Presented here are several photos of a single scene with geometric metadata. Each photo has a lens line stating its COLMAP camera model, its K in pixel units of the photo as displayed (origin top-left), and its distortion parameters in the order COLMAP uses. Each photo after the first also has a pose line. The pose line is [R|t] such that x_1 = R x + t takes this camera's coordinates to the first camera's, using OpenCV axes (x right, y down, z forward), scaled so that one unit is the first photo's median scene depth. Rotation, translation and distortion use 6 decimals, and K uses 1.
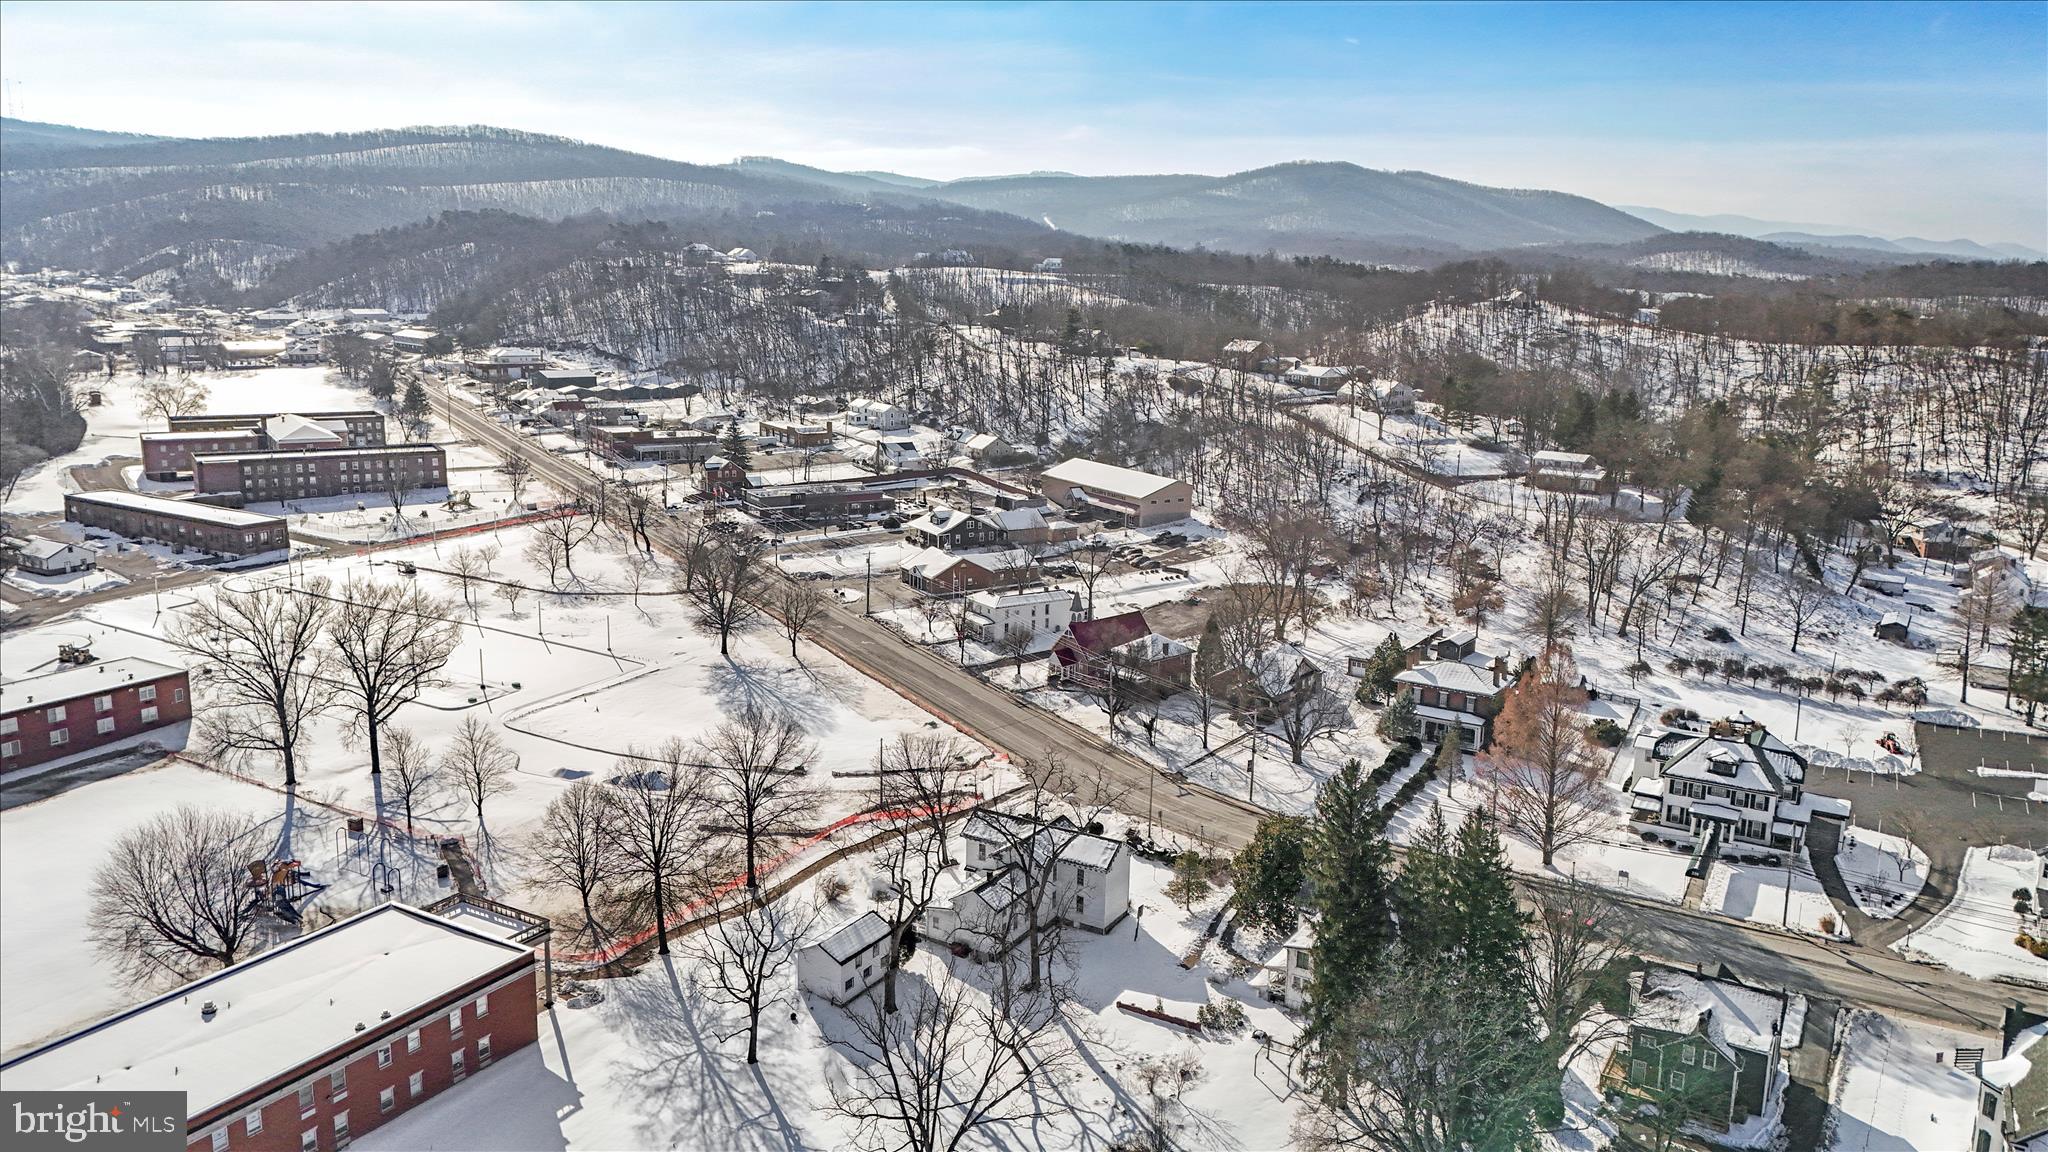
lens RADIAL K [[1448.7, 0, 1024.0], [0, 1448.7, 576.0], [0, 0, 1]] dist [-0.000299, 0.000125]
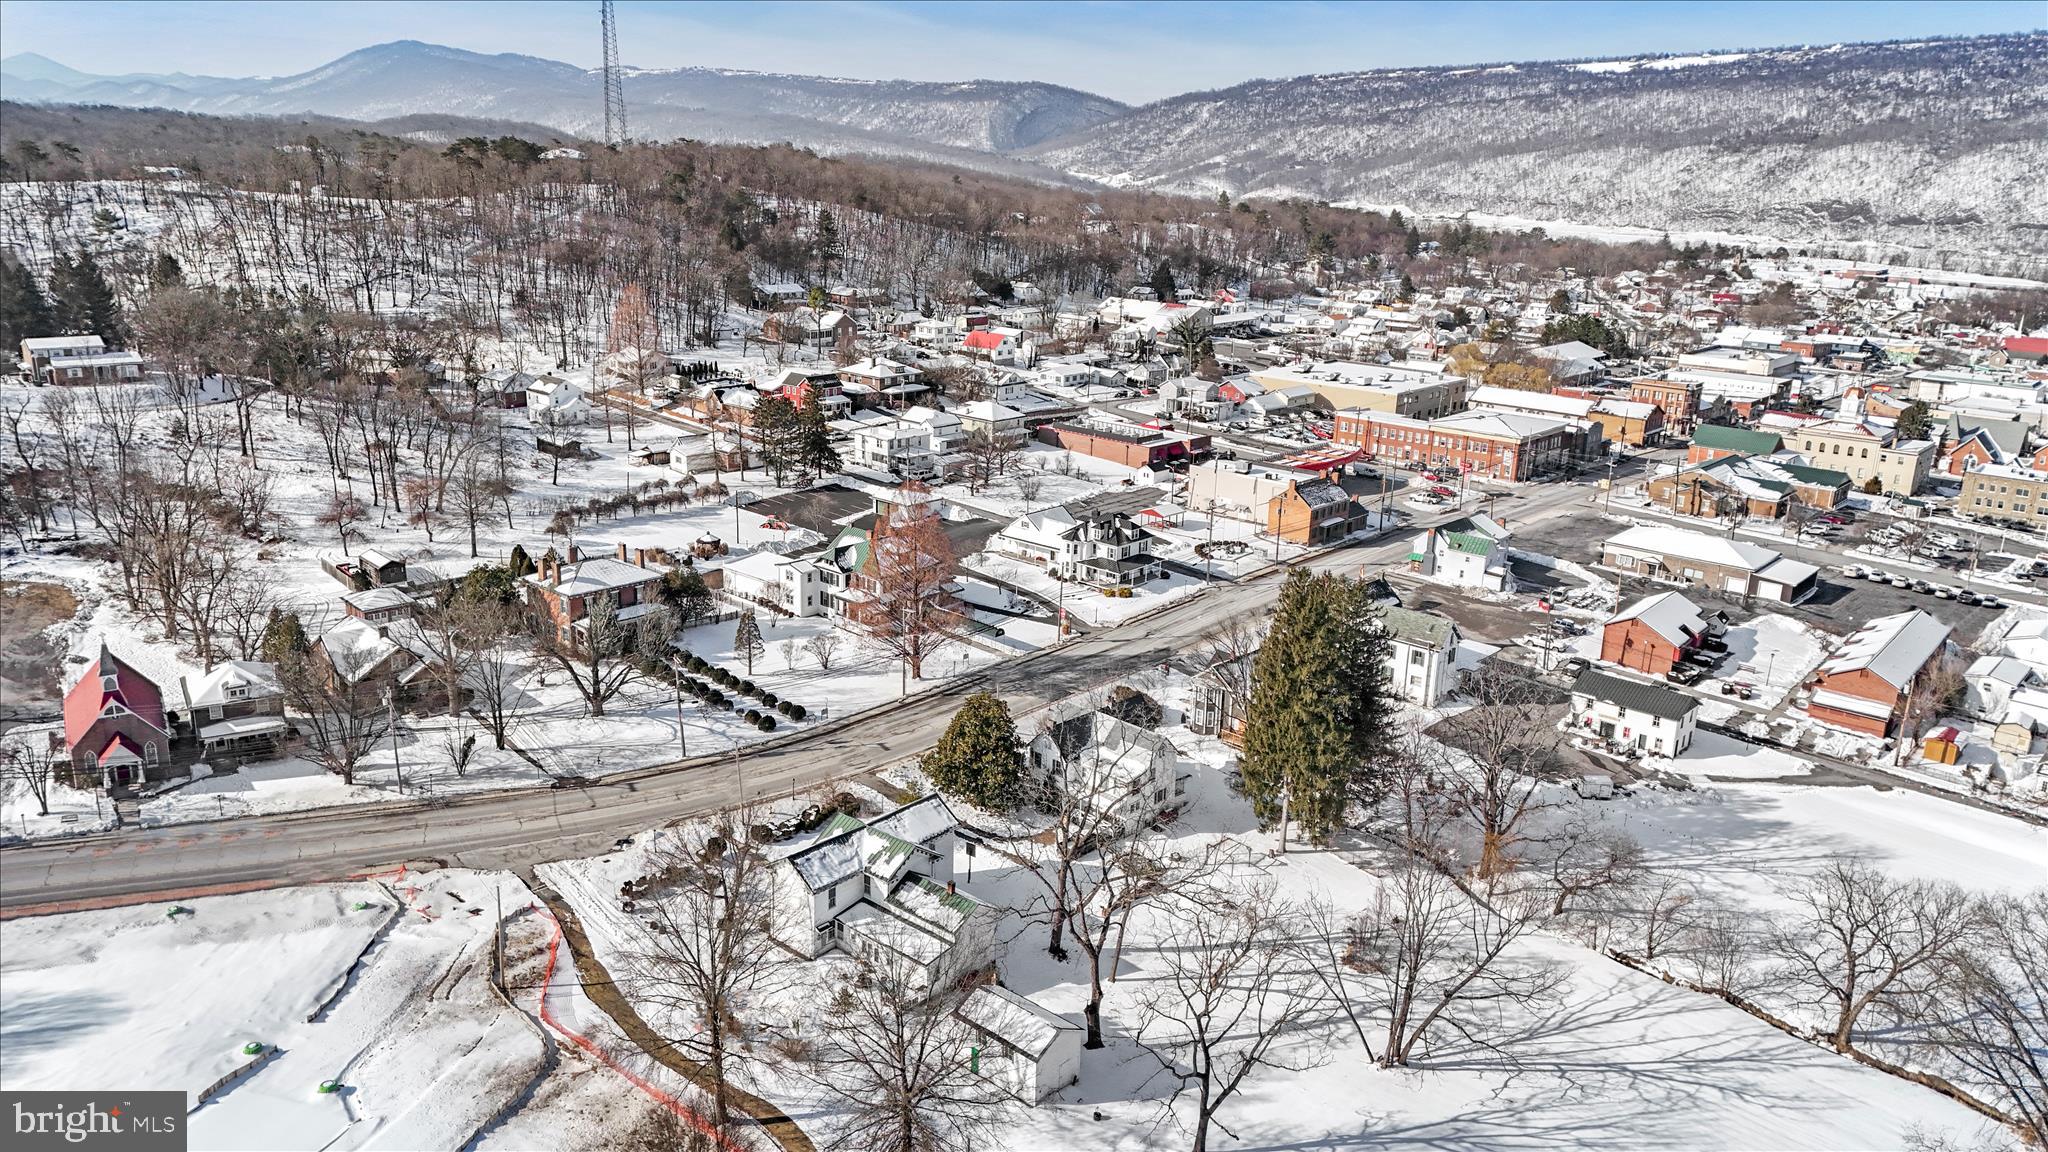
lens RADIAL K [[1448.7, 0, 1024.0], [0, 1448.7, 576.0], [0, 0, 1]] dist [-0.000299, 0.000125]
pose [[0.210574, -0.291246, 0.933185, -0.548414], [0.189712, 0.948616, 0.253253, -0.121594], [-0.958993, 0.123708, 0.255007, 0.547215]]
